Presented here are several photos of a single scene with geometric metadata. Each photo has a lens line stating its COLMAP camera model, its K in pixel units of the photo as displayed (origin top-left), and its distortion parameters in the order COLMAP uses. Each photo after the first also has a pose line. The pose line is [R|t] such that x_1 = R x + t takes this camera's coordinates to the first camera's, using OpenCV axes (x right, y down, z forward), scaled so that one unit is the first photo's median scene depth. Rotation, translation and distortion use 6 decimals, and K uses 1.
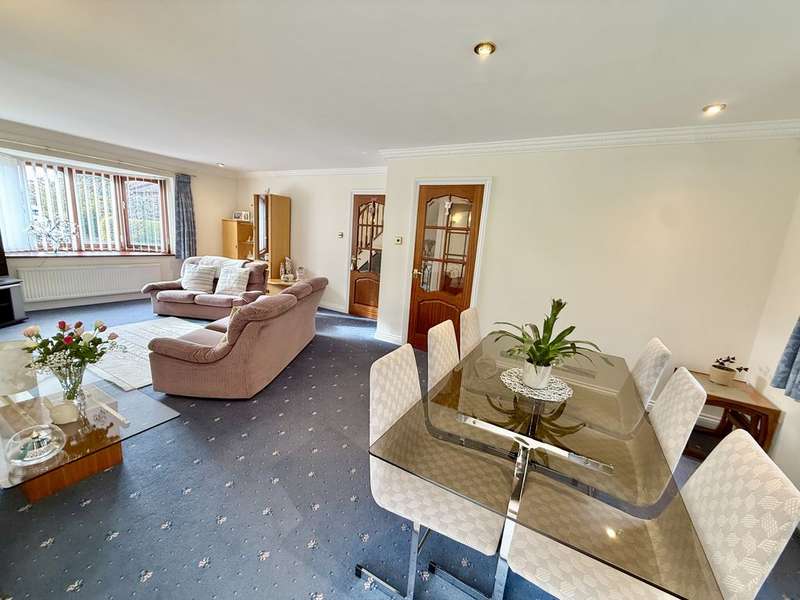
lens RADIAL K [[318.3, 0, 400.0], [0, 318.3, 300.0], [0, 0, 1]] dist [-0.000428, 0.000000]
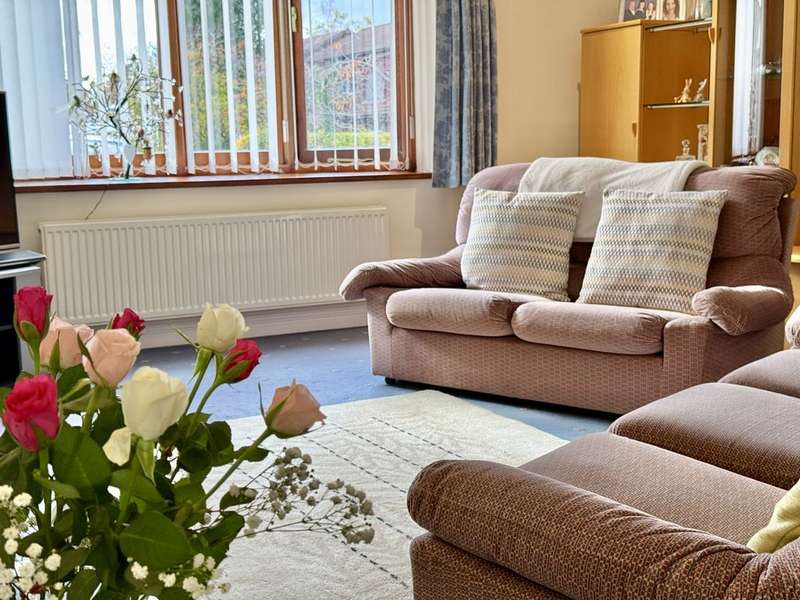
lens RADIAL K [[1109.0, 0, 400.0], [0, 1109.0, 300.0], [0, 0, 1]] dist [0.132949, -0.034456]
pose [[0.825125, -0.014658, -0.564759, -0.218598], [-0.025347, 0.997696, -0.062927, 0.035024], [0.564381, 0.066237, 0.822853, 0.232171]]
